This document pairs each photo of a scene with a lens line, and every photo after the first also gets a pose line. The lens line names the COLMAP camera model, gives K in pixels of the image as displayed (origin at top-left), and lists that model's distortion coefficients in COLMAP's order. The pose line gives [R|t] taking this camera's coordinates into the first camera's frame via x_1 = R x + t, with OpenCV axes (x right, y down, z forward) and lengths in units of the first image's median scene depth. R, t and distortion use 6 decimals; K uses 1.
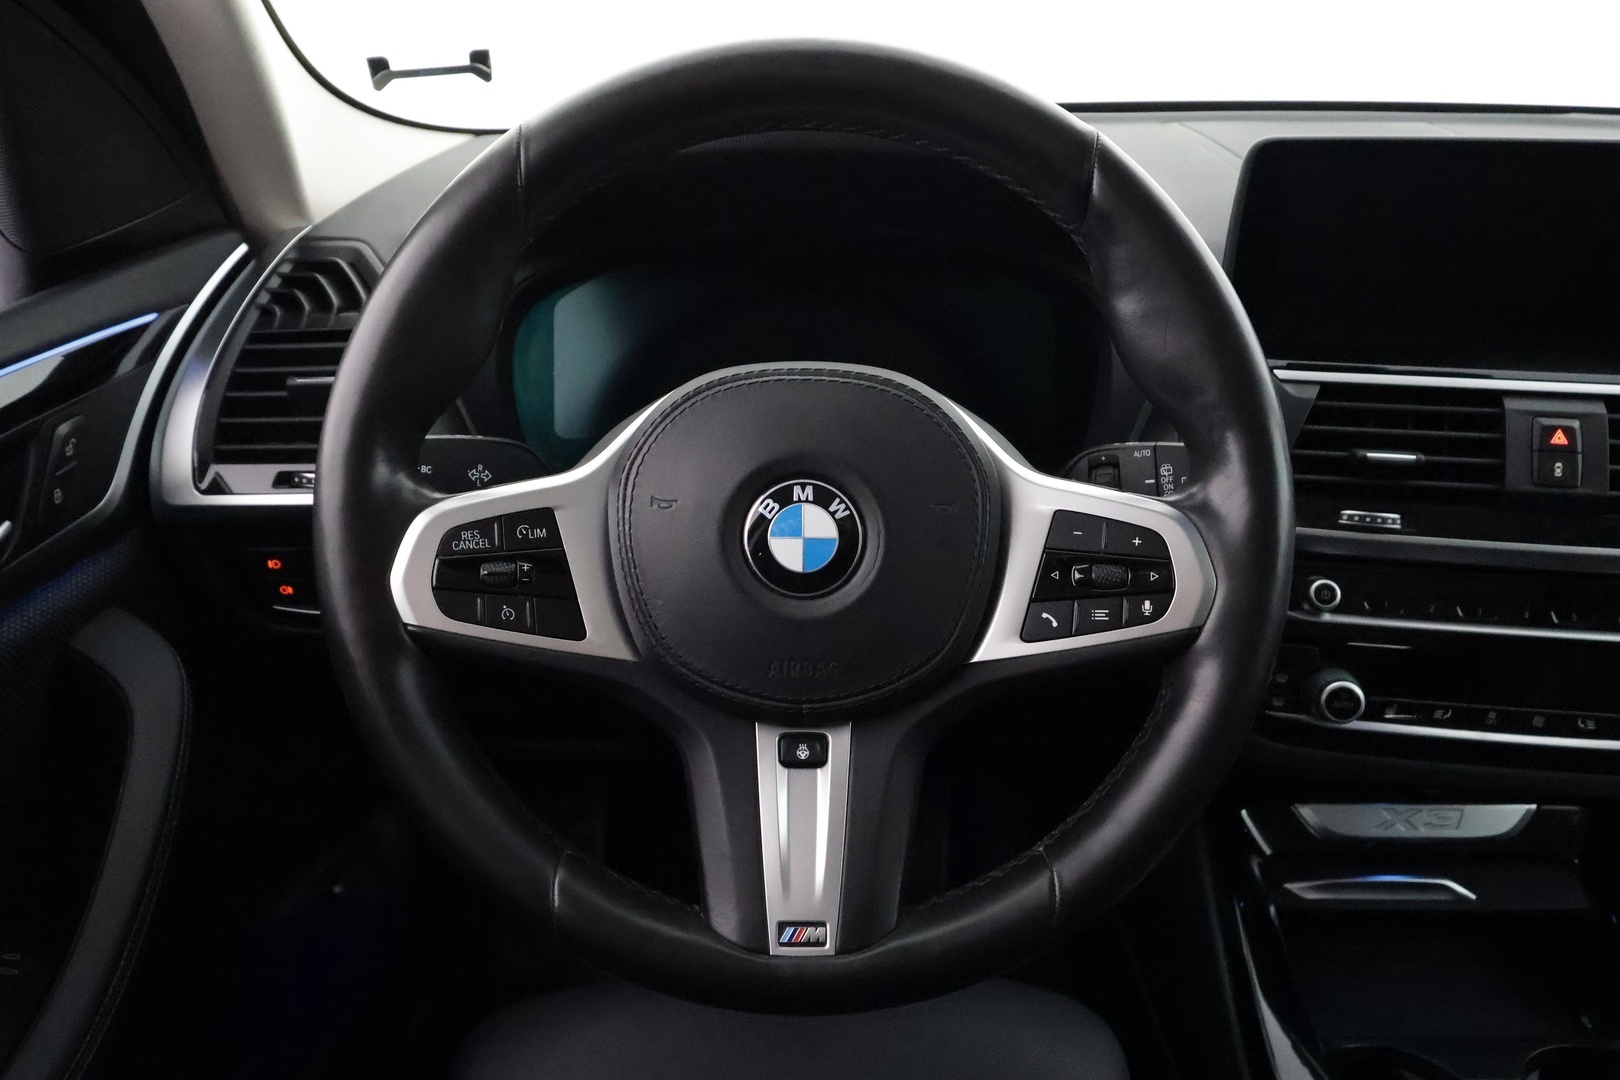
lens RADIAL K [[1207.5, 0, 795.8], [0, 1207.5, 540.8], [0, 0, 1]] dist [-0.017016, 0.017367]
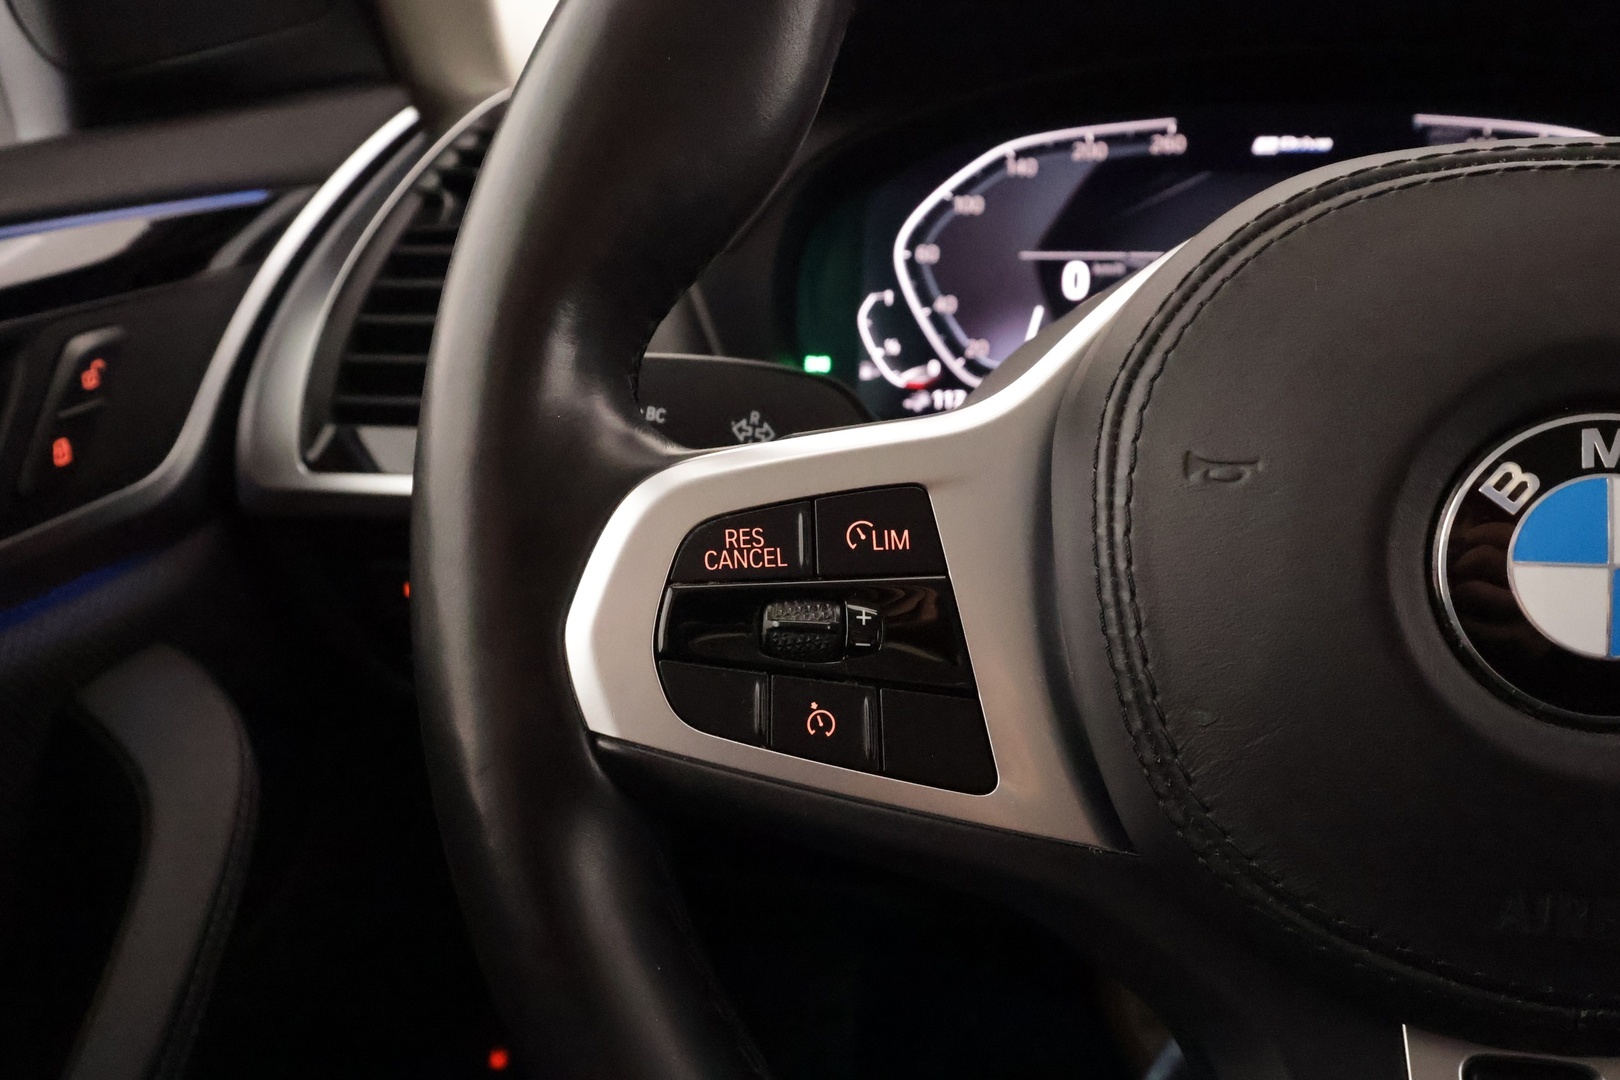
lens RADIAL K [[1277.7, 0, 816.8], [0, 1277.7, 522.3], [0, 0, 1]] dist [0.002423, -0.000064]
pose [[0.983447, 0.026009, -0.179317, -0.157305], [-0.034893, 0.998306, -0.046566, 0.010184], [0.177802, 0.052052, 0.982689, 0.536923]]
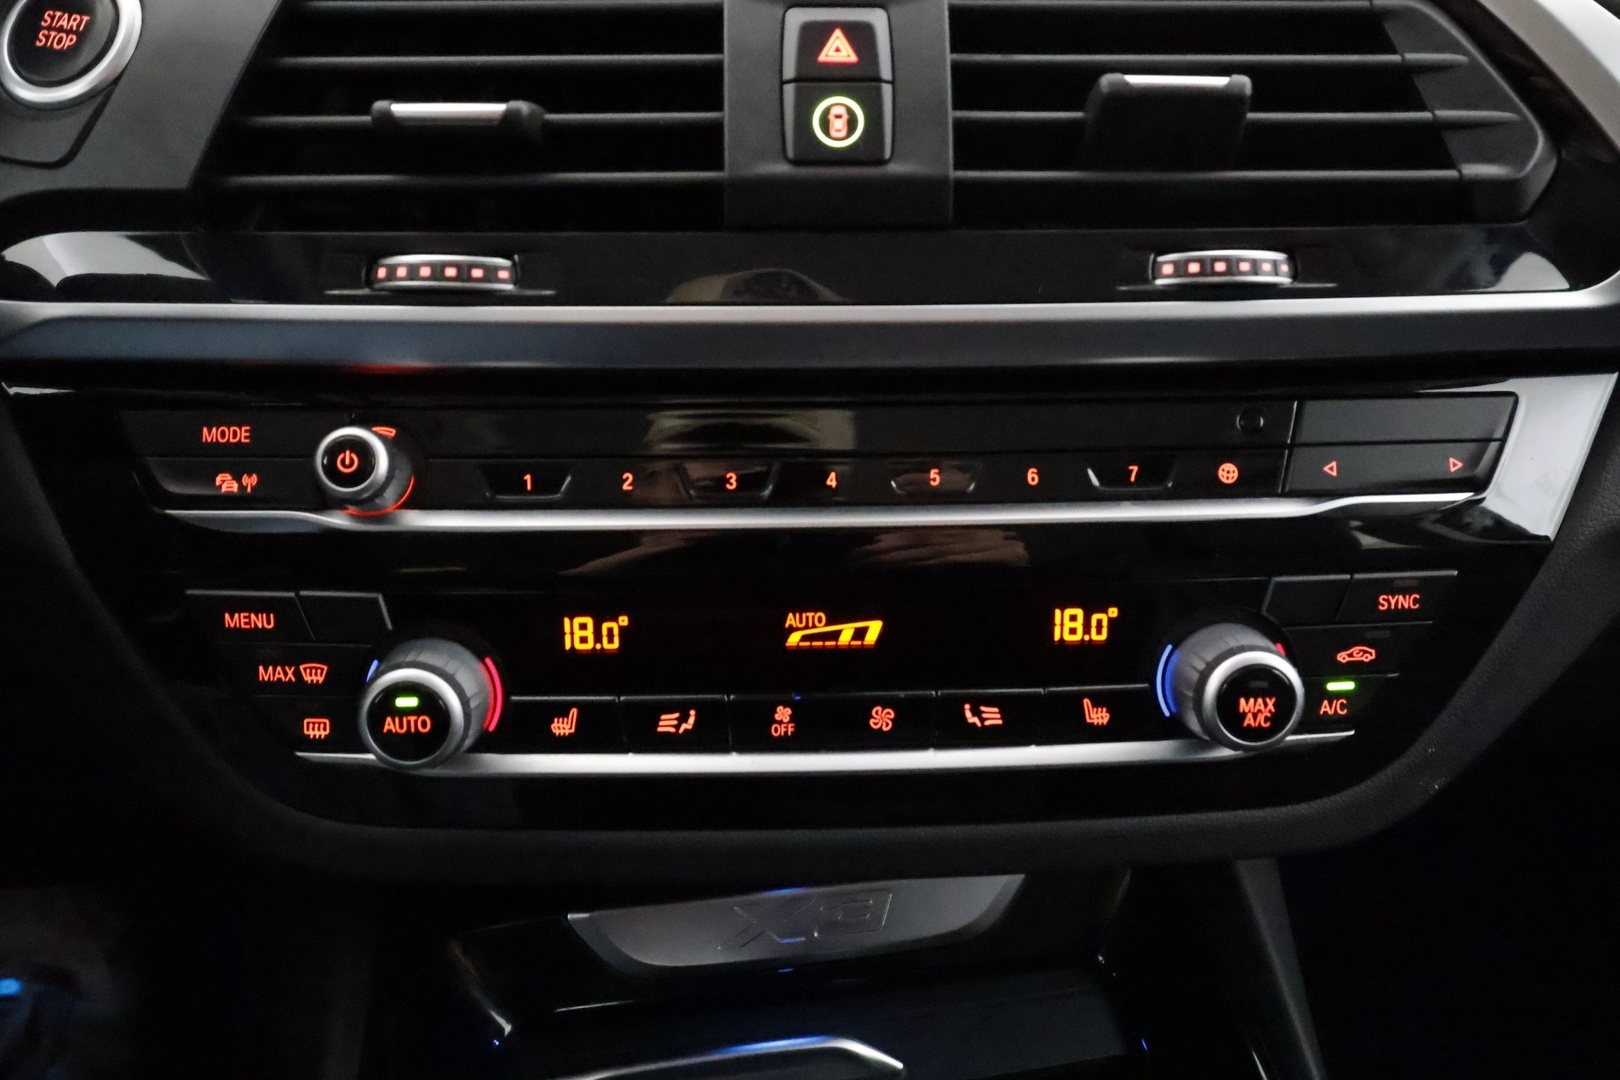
lens RADIAL K [[1277.7, 0, 796.2], [0, 1277.7, 552.6], [0, 0, 1]] dist [0.002423, -0.000064]
pose [[0.985040, -0.073279, 0.155967, 0.692350], [0.073325, 0.997293, 0.005469, 0.112710], [-0.155946, 0.006049, 0.987747, 0.721048]]
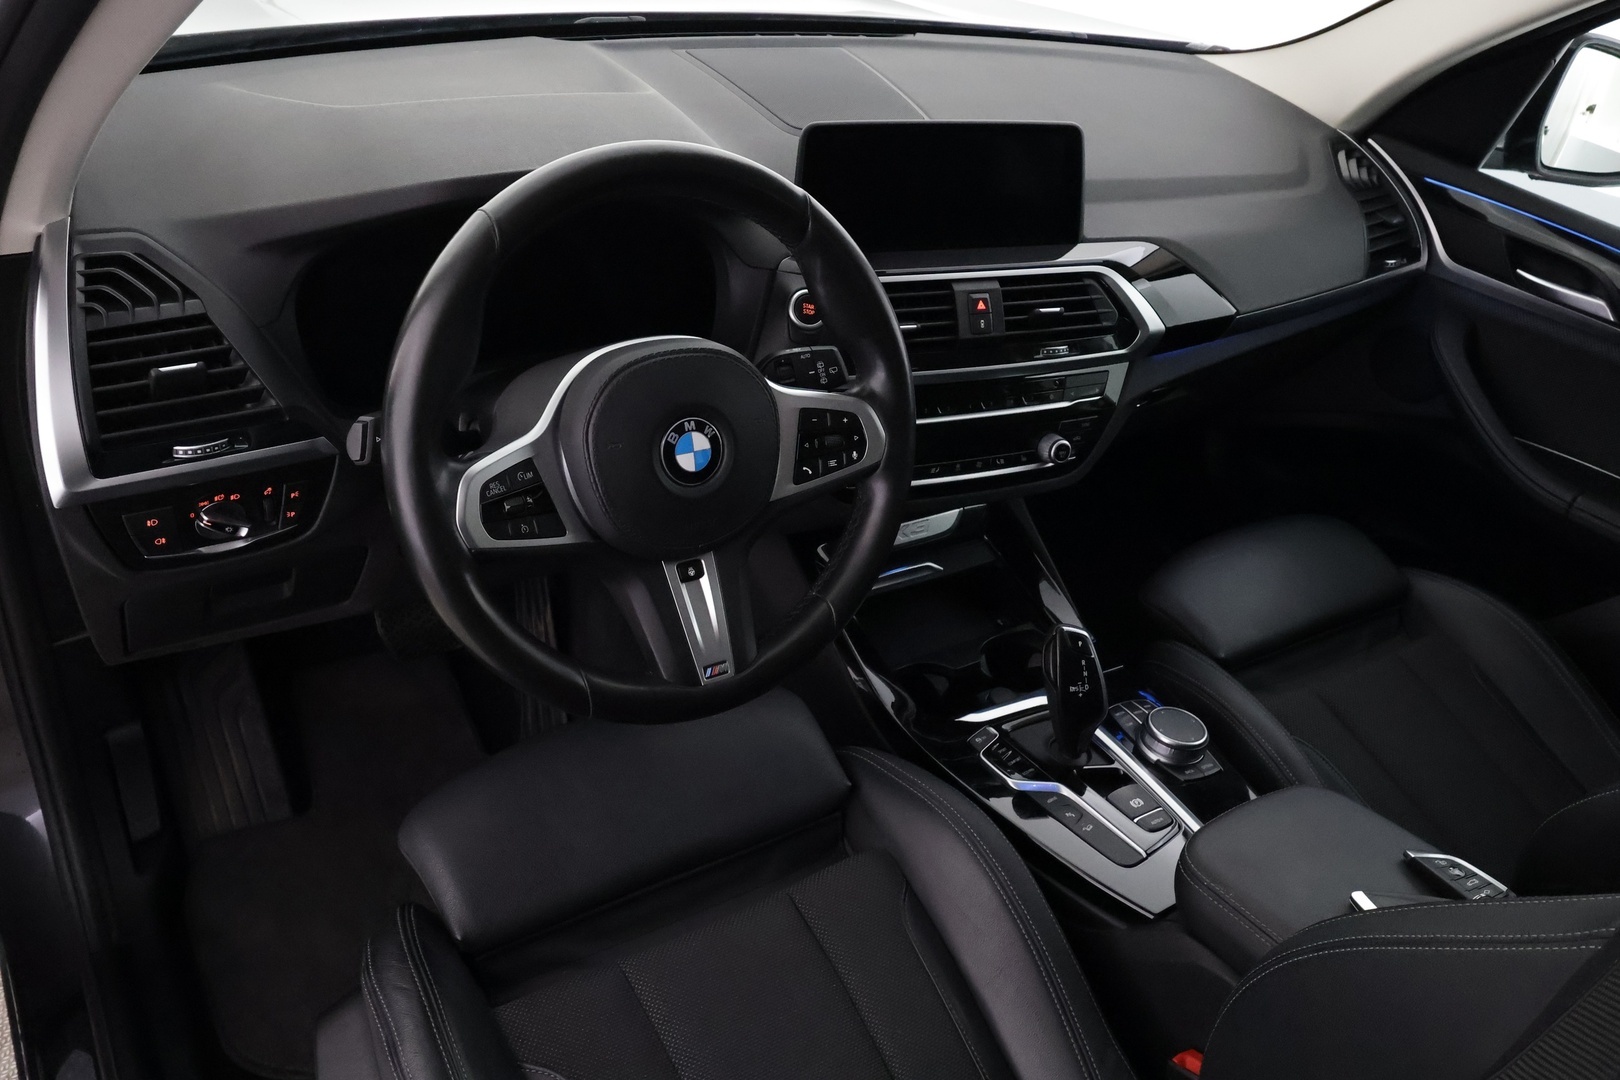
lens RADIAL K [[1277.7, 0, 802.6], [0, 1277.7, 556.3], [0, 0, 1]] dist [0.002423, -0.000064]
pose [[0.834696, -0.216903, 0.506197, -0.780515], [0.105461, 0.965115, 0.239648, -0.265738], [-0.540519, -0.146649, 0.828452, -0.589400]]
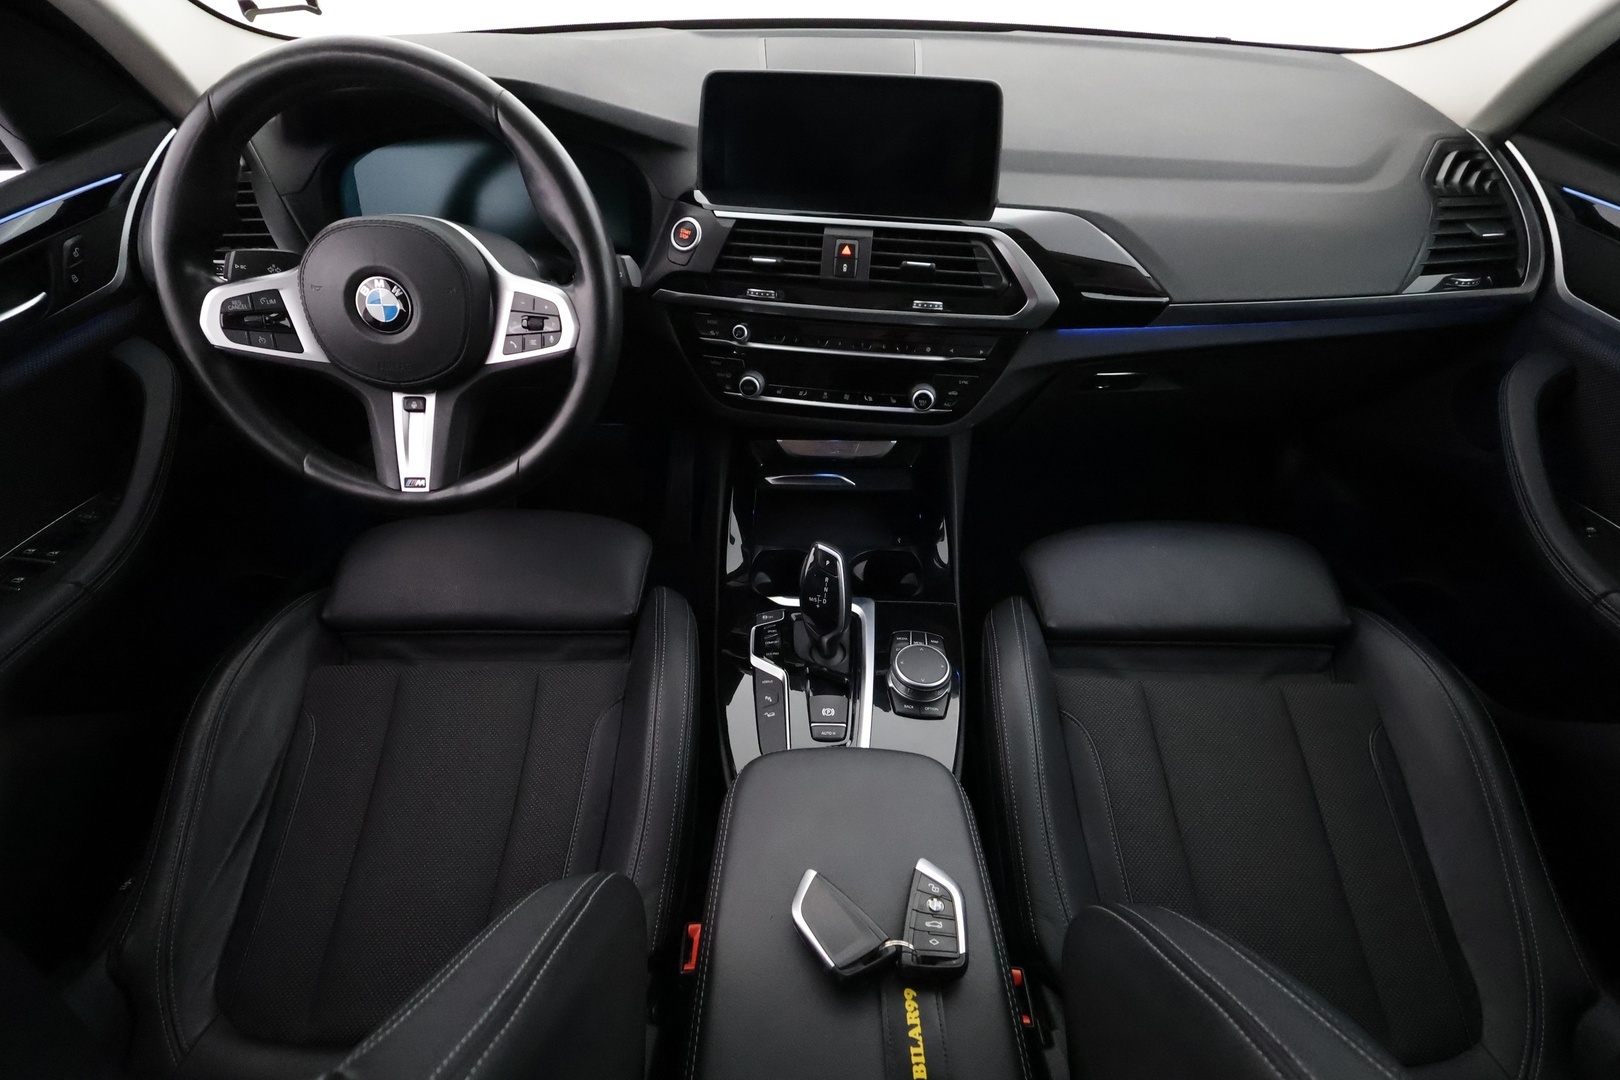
lens RADIAL K [[752.9, 0, 807.6], [0, 752.9, 538.5], [0, 0, 1]] dist [-0.002144, 0.001911]
pose [[0.999983, 0.003661, 0.004526, 0.731070], [-0.004887, 0.950411, 0.310958, -0.026666], [-0.003163, -0.310975, 0.950413, -0.402035]]
